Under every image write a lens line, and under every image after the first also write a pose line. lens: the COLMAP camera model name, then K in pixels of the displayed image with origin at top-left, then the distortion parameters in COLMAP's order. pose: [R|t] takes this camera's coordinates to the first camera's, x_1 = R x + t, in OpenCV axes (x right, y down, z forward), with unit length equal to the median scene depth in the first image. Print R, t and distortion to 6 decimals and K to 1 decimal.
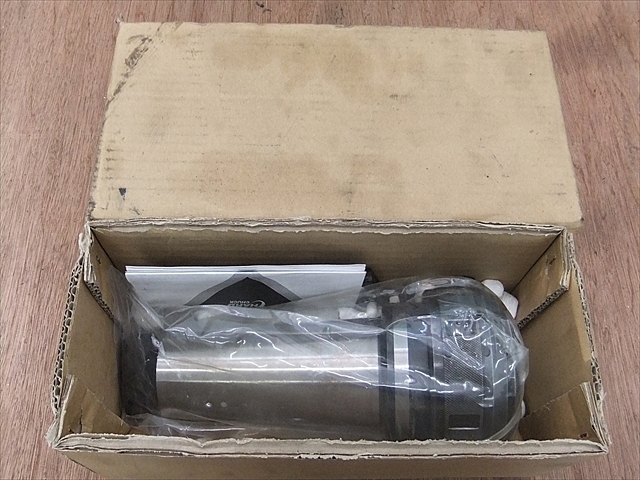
lens RADIAL K [[626.7, 0, 344.7], [0, 626.7, 241.8], [0, 0, 1]] dist [-0.092547, 0.118300]
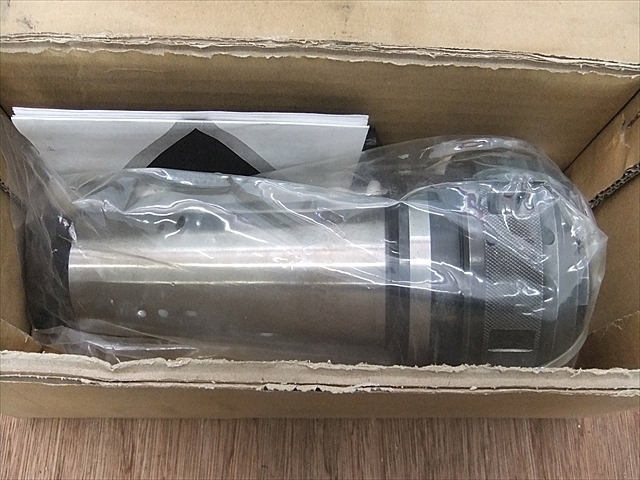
lens RADIAL K [[626.7, 0, 344.7], [0, 626.7, 241.8], [0, 0, 1]] dist [-0.092547, 0.118300]
pose [[0.999663, 0.017995, 0.018734, -0.003267], [-0.019821, 0.994549, 0.102372, 0.110147], [-0.016790, -0.102709, 0.994570, 0.319415]]
